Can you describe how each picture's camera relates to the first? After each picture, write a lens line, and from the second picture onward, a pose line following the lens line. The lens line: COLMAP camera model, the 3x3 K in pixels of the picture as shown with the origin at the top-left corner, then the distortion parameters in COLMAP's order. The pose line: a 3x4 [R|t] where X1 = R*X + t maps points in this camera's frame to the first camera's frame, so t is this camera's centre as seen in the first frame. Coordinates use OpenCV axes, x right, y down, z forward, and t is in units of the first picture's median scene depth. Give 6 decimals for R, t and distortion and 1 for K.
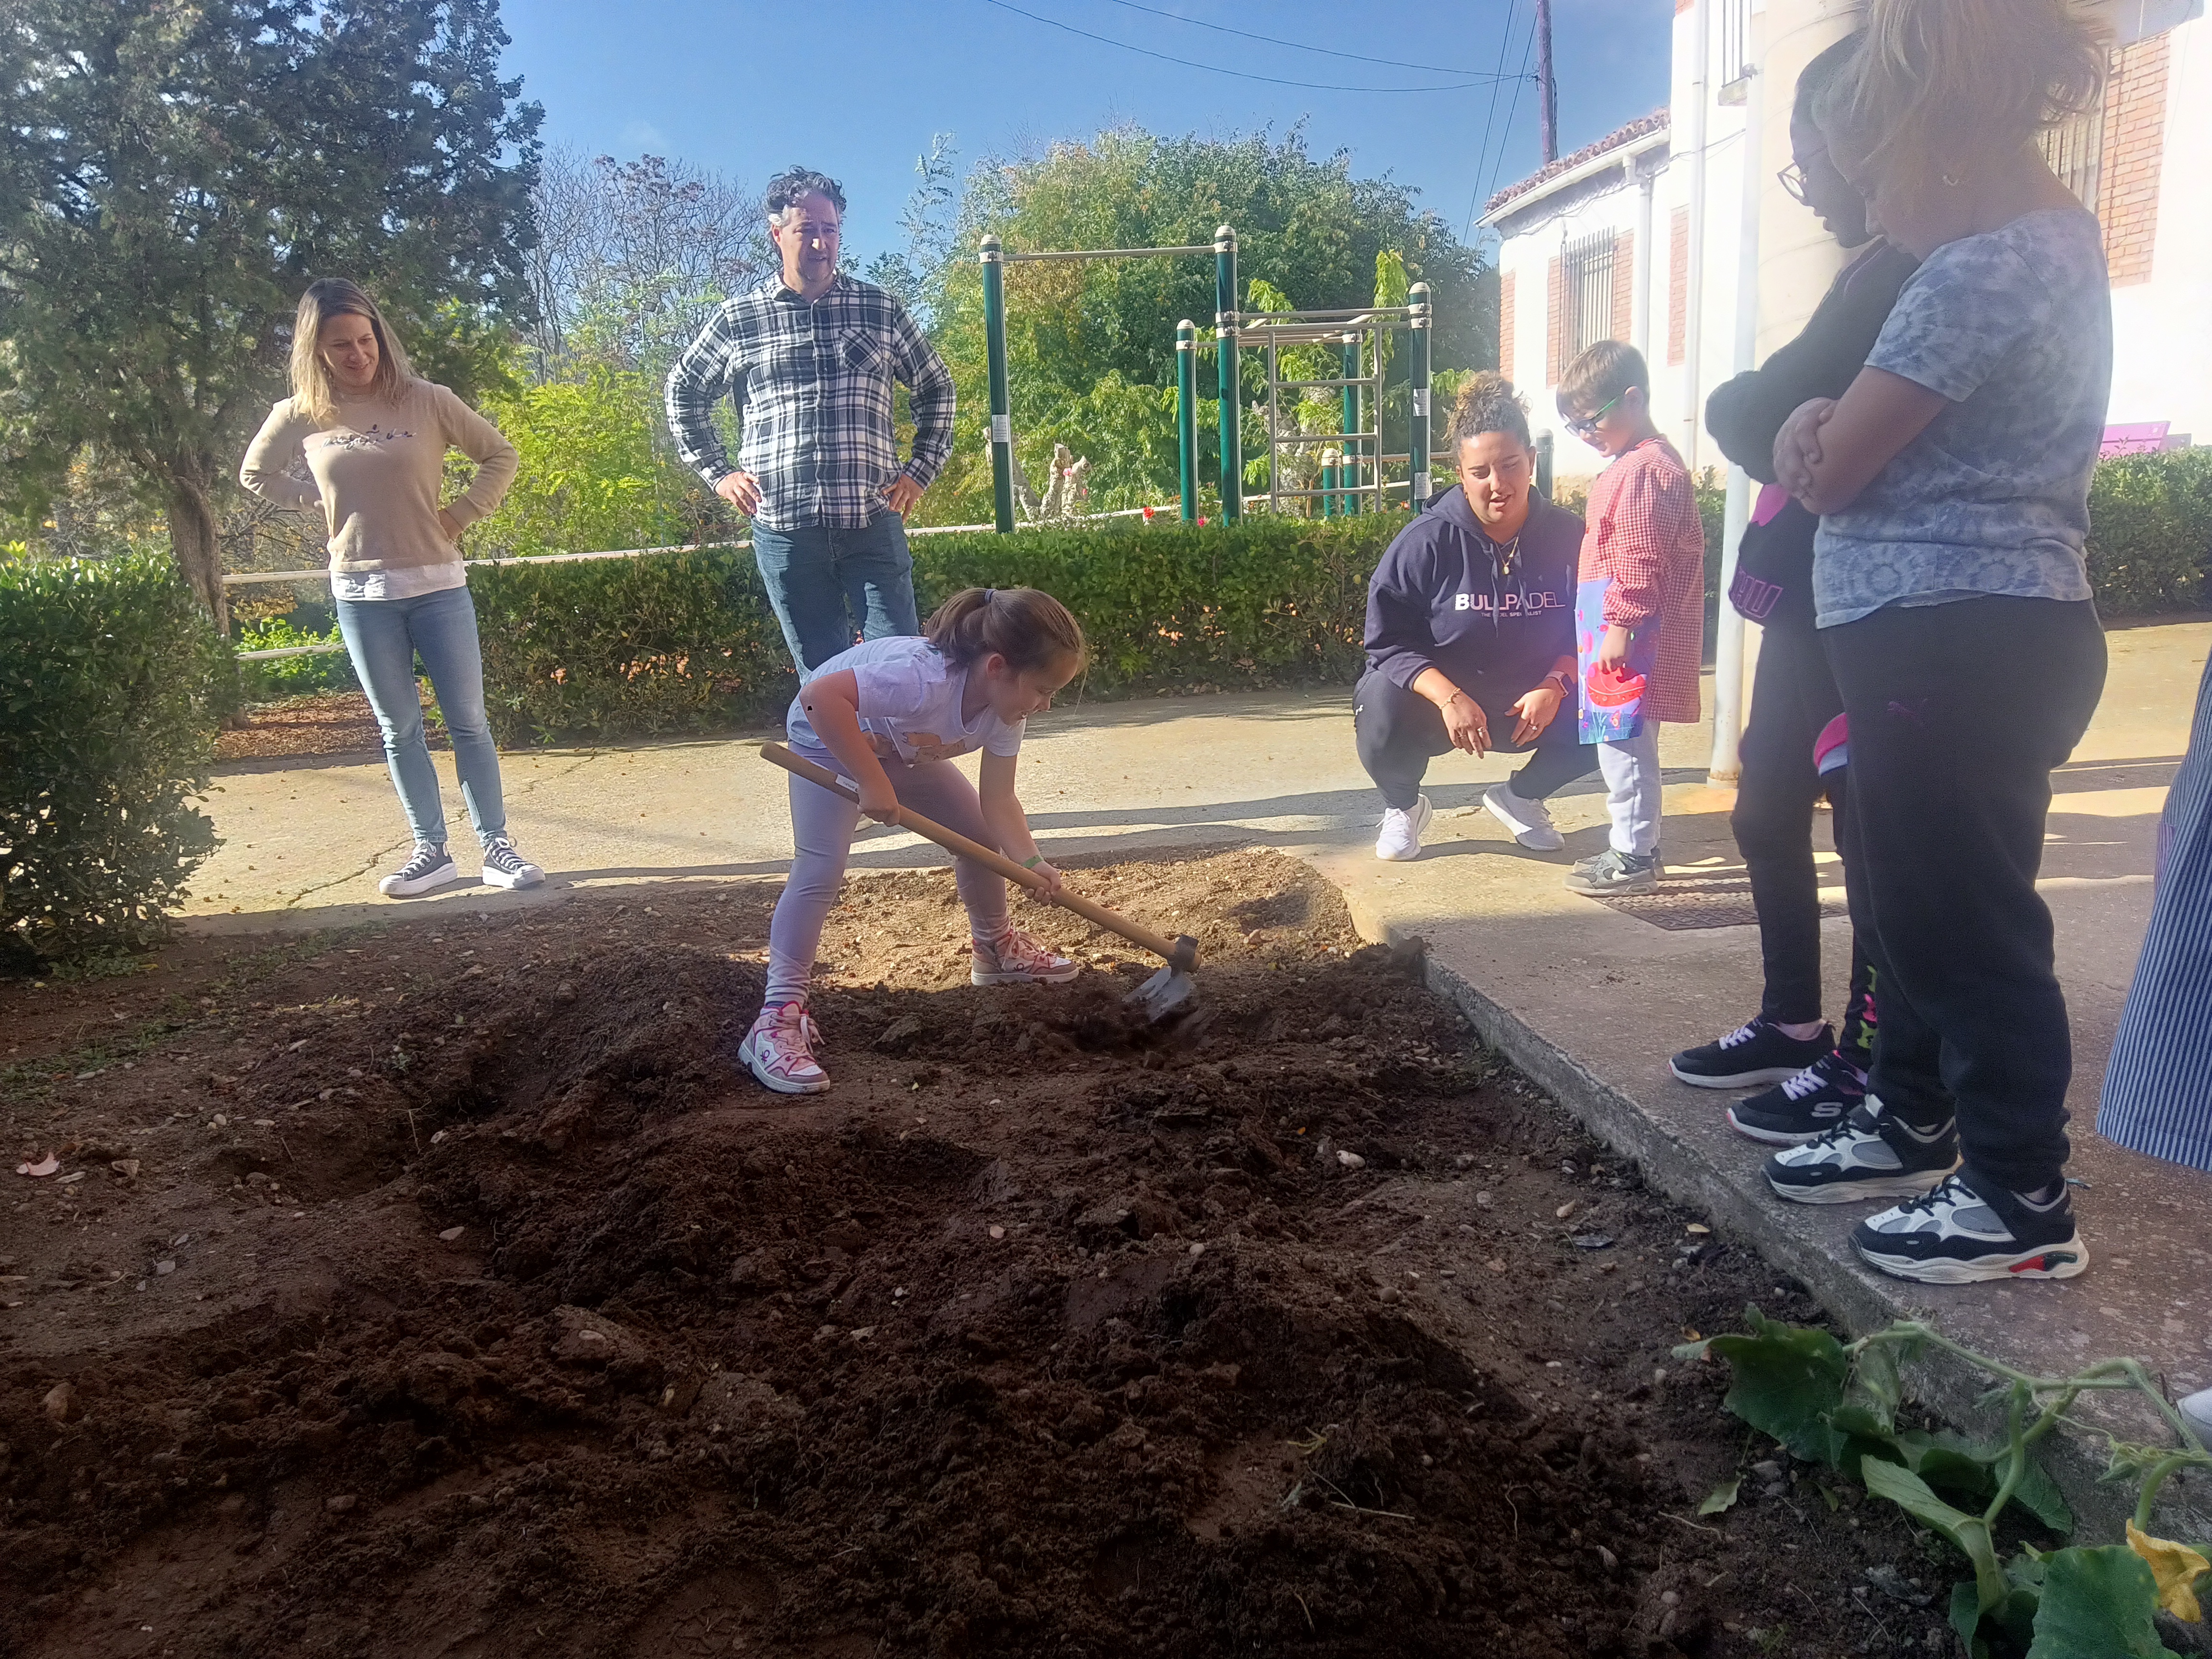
lens RADIAL K [[1618.0, 0, 1095.6], [0, 1618.0, 810.4], [0, 0, 1]] dist [0.095934, -0.148573]
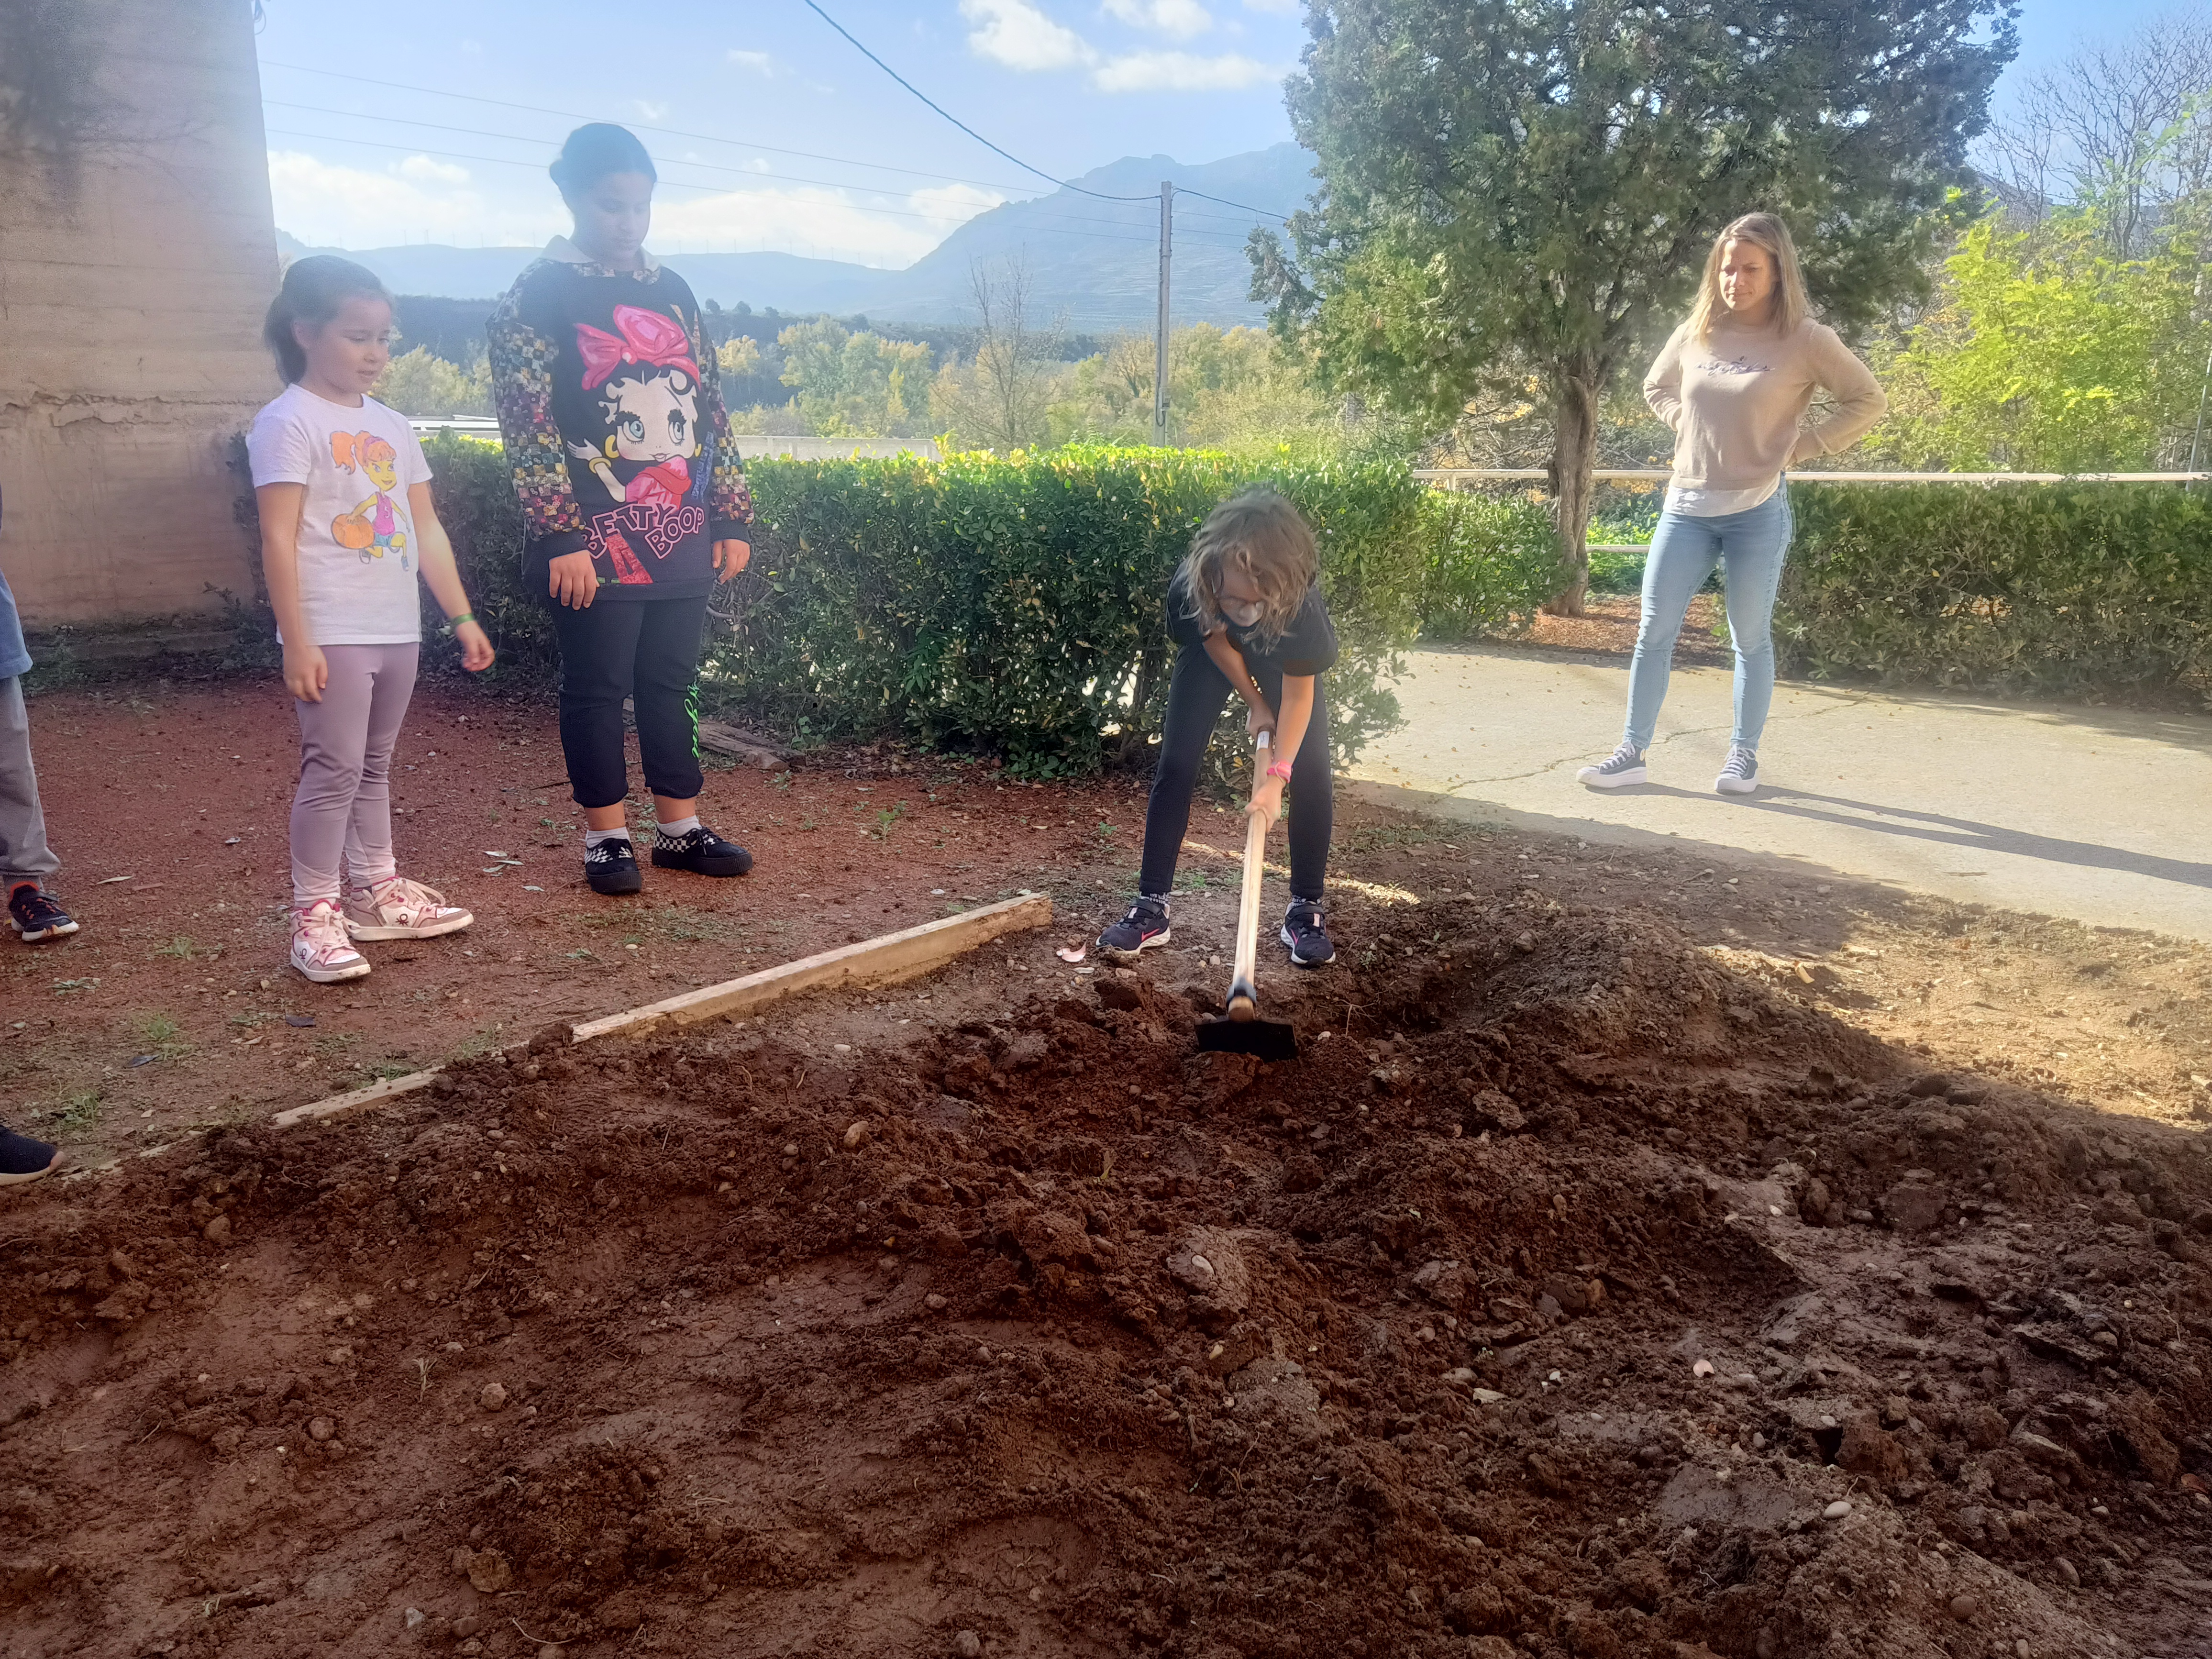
lens RADIAL K [[1618.0, 0, 1095.6], [0, 1618.0, 810.4], [0, 0, 1]] dist [0.095934, -0.148573]
pose [[0.656166, 0.231055, -0.718373, 0.085173], [-0.185274, 0.972160, 0.143452, -0.025891], [0.731519, 0.038968, 0.680707, 0.057285]]
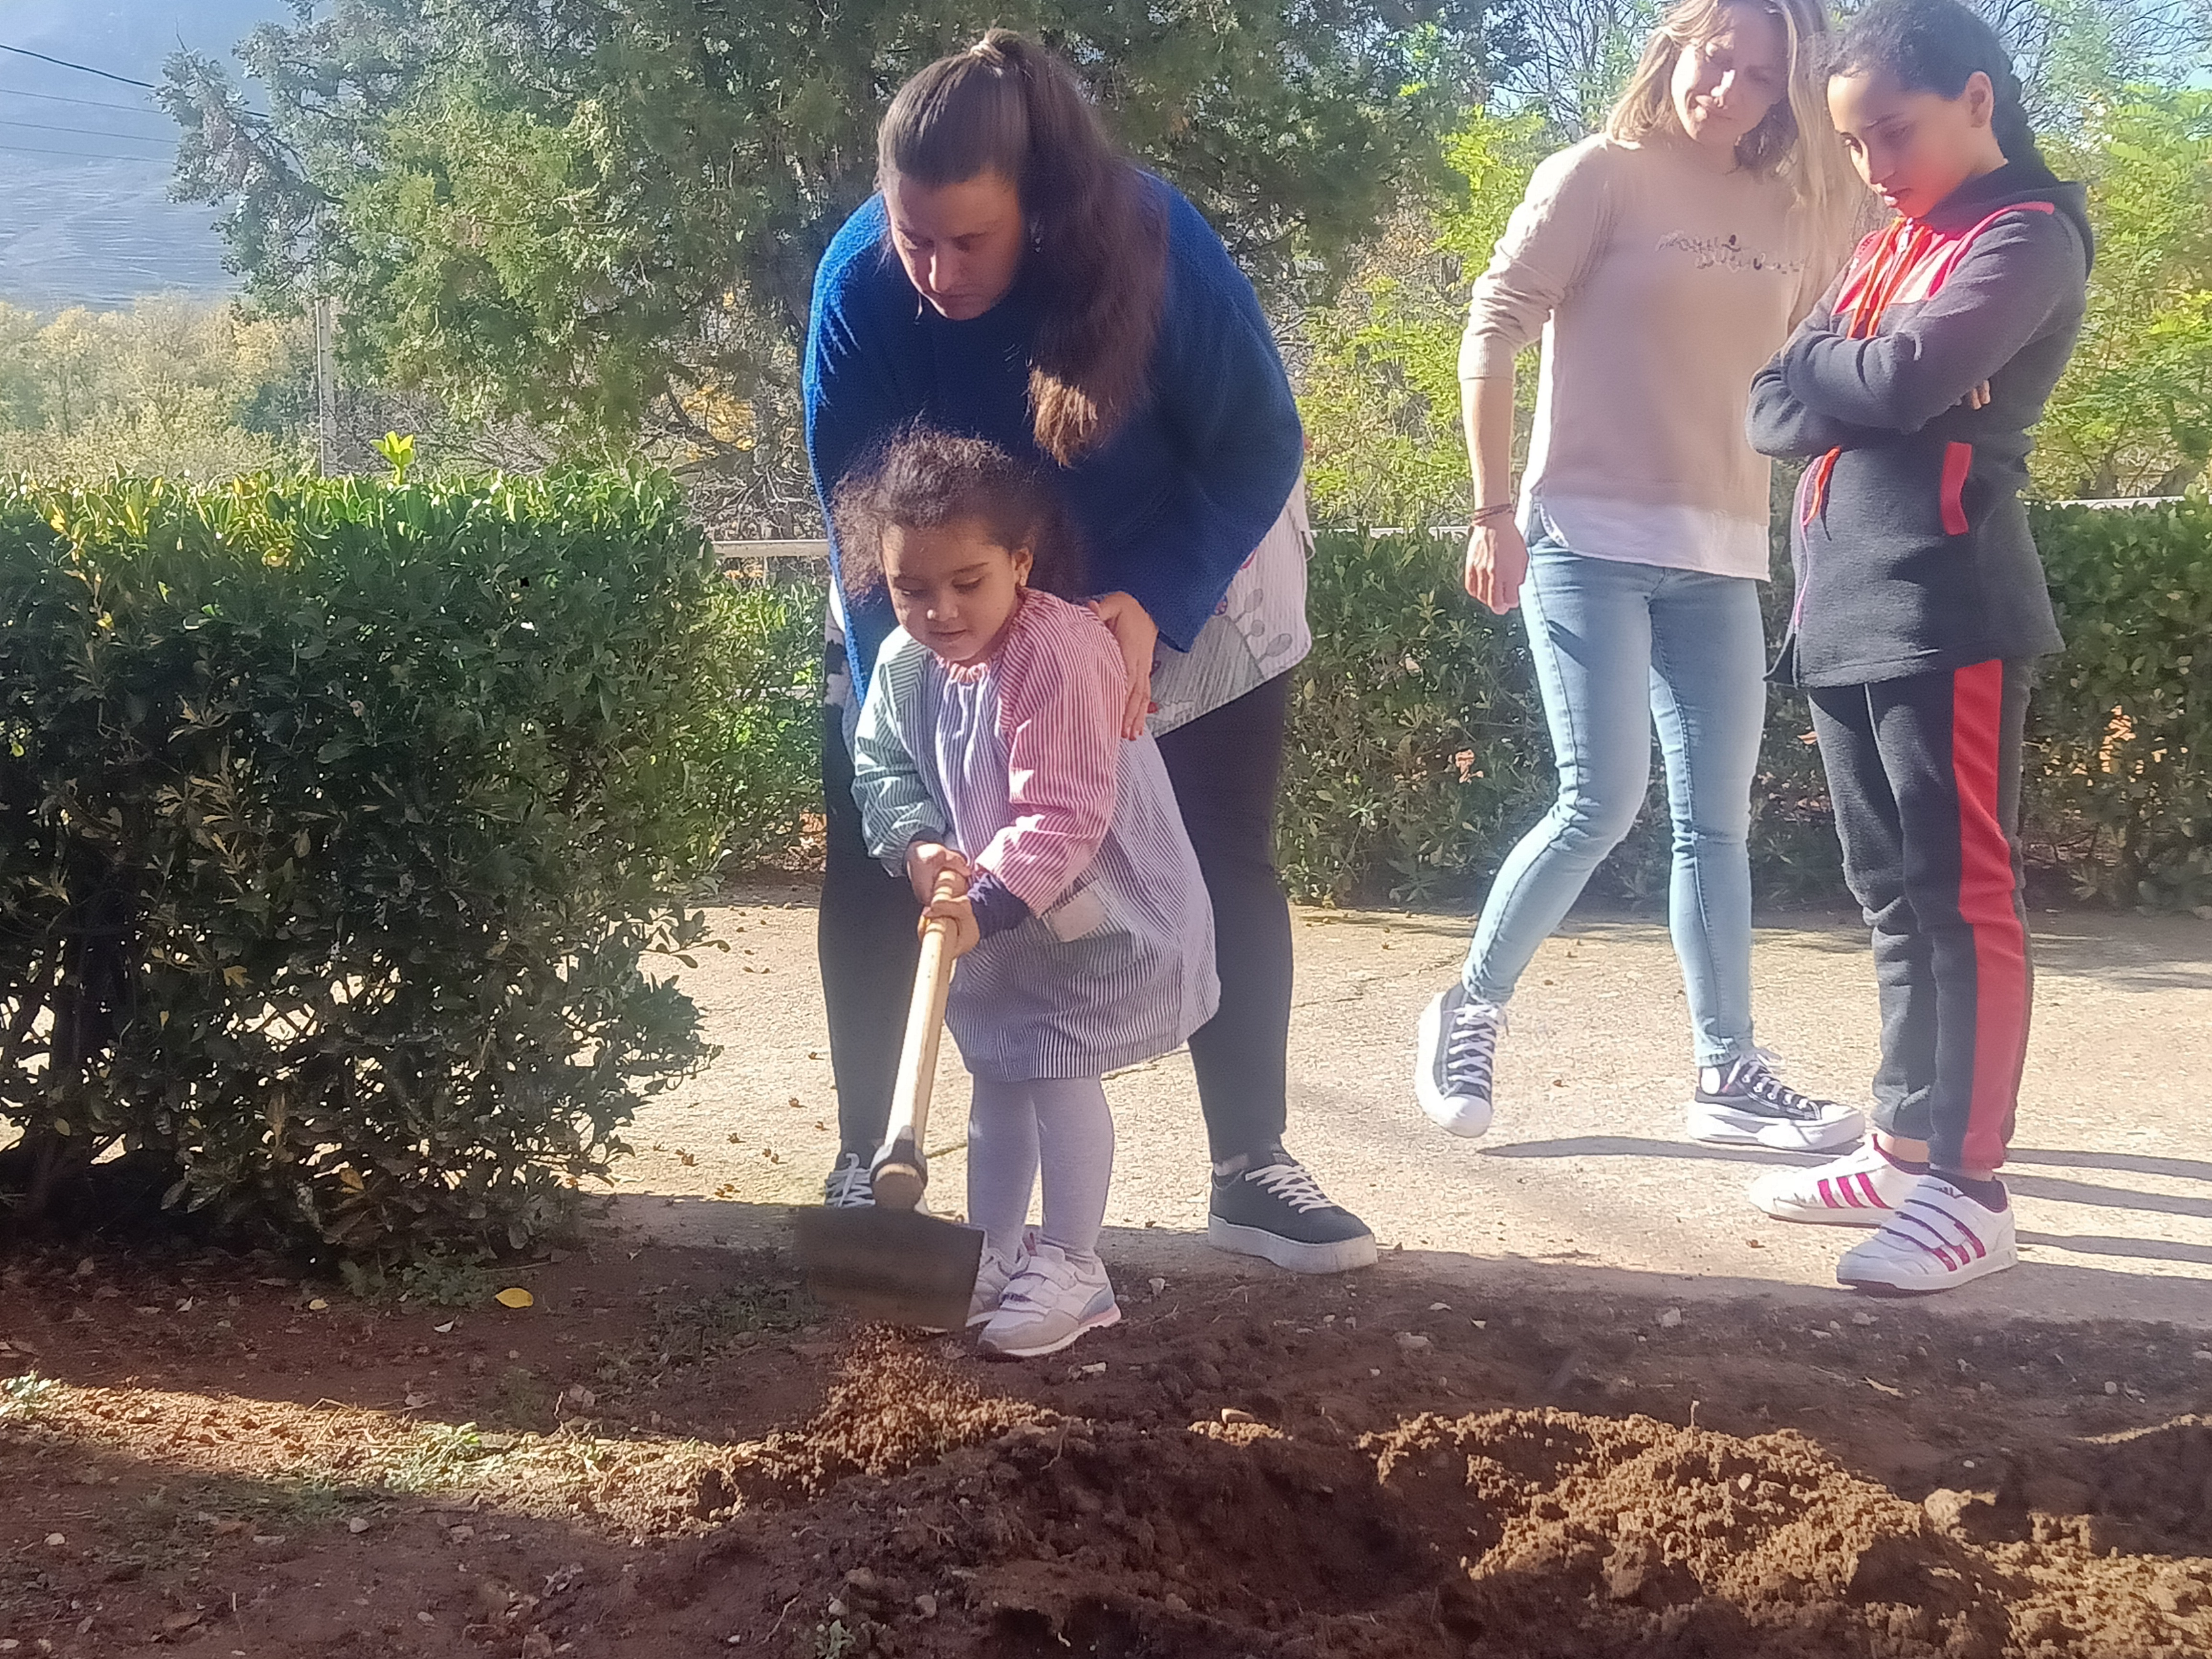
lens RADIAL K [[3211.6, 0, 1098.3], [0, 3211.6, 771.7], [0, 0, 1]] dist [0.083381, -0.022031]
pose [[0.892948, 0.074229, -0.443997, -0.001933], [-0.111642, 0.992015, -0.058680, -0.012532], [0.436096, 0.101967, 0.894105, 0.106170]]
